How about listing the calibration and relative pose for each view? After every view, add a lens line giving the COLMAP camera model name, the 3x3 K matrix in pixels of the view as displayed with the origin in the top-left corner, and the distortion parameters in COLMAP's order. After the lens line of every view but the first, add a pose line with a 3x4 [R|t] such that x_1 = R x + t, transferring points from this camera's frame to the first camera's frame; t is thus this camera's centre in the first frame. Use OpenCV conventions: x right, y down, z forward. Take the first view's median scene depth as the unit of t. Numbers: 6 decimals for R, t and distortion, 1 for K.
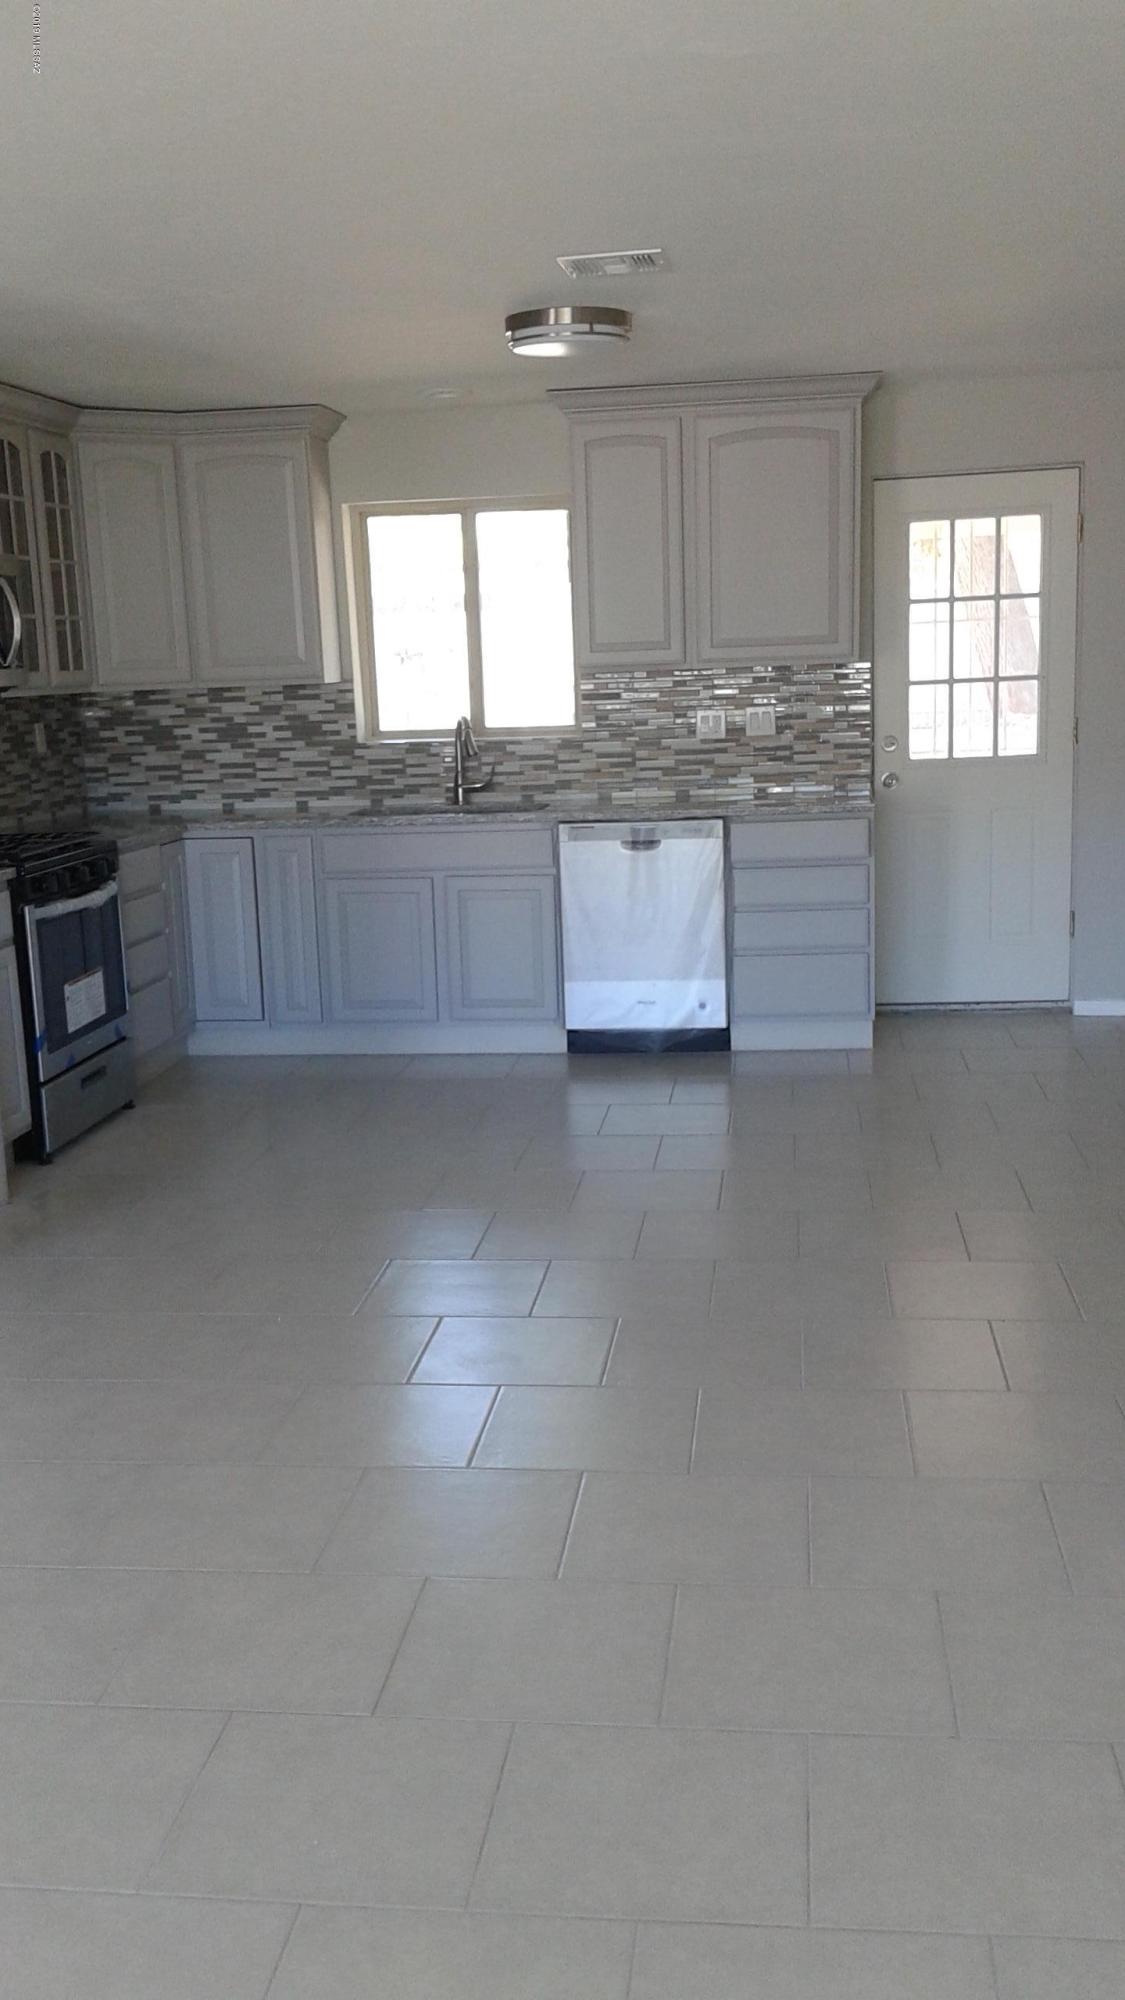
lens RADIAL K [[1848.3, 0, 571.8], [0, 1848.3, 1032.1], [0, 0, 1]] dist [0.094457, -0.151243]
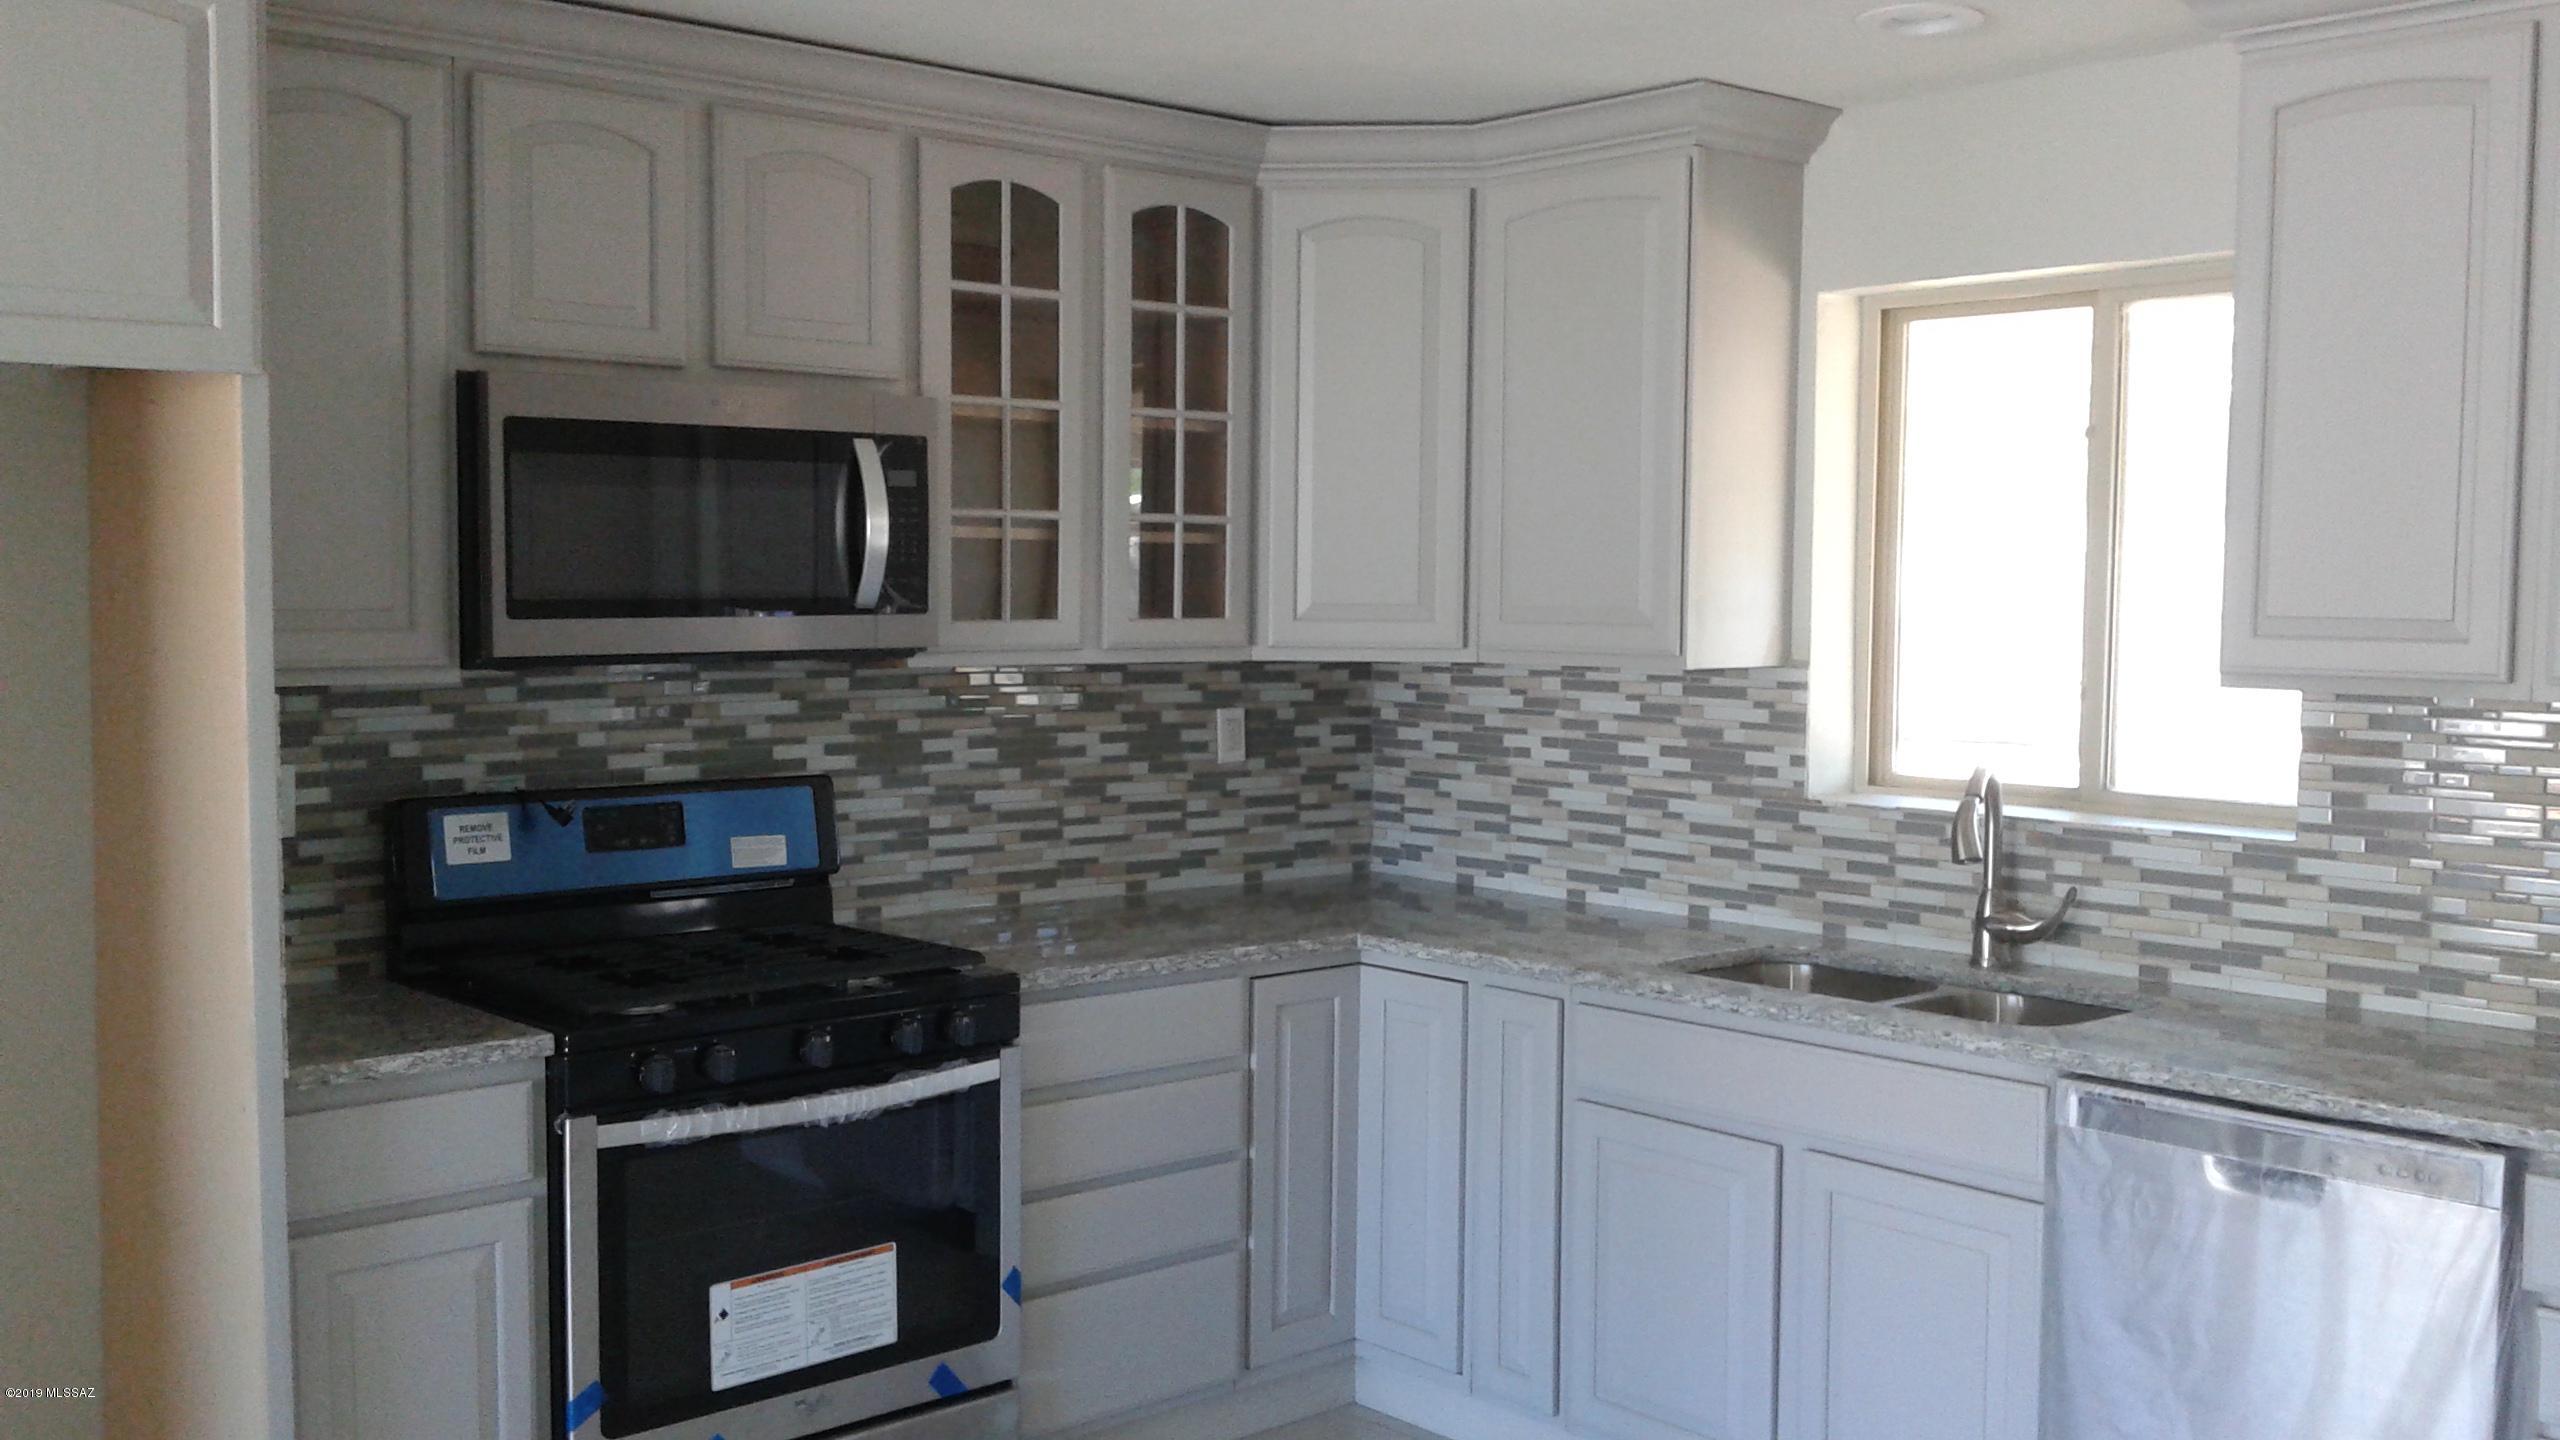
lens RADIAL K [[2365.8, 0, 1396.7], [0, 2365.8, 723.9], [0, 0, 1]] dist [0.094457, -0.151243]
pose [[0.769589, 0.082915, -0.633134, 0.176285], [-0.163356, 0.984103, -0.069686, -0.116557], [0.617291, 0.157056, 0.770899, 0.483119]]
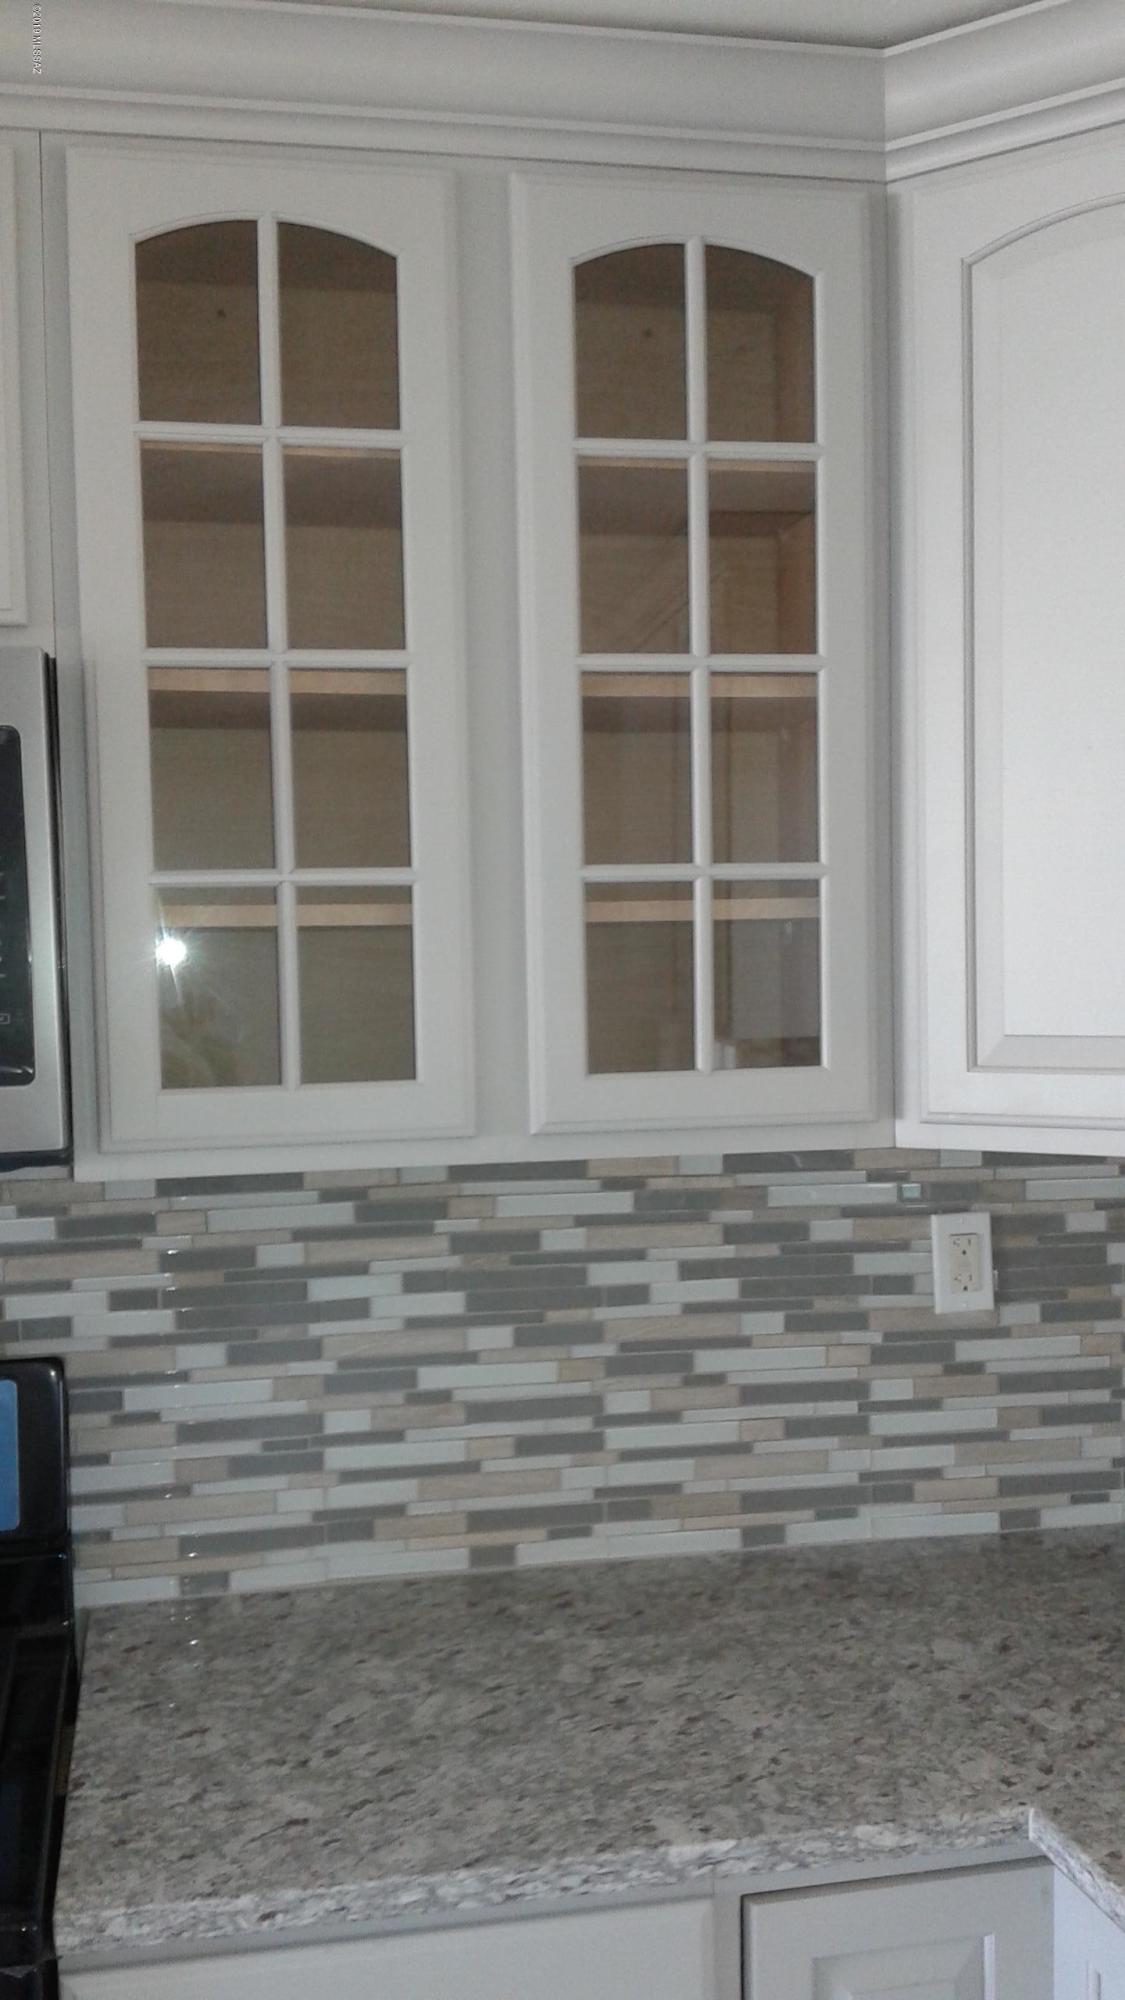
lens RADIAL K [[1848.3, 0, 571.8], [0, 1848.3, 1032.1], [0, 0, 1]] dist [0.094457, -0.151243]
pose [[0.311438, 0.068367, -0.947804, -0.026217], [-0.179819, 0.983628, 0.011864, -0.178896], [0.933098, 0.166738, 0.318633, 0.808791]]
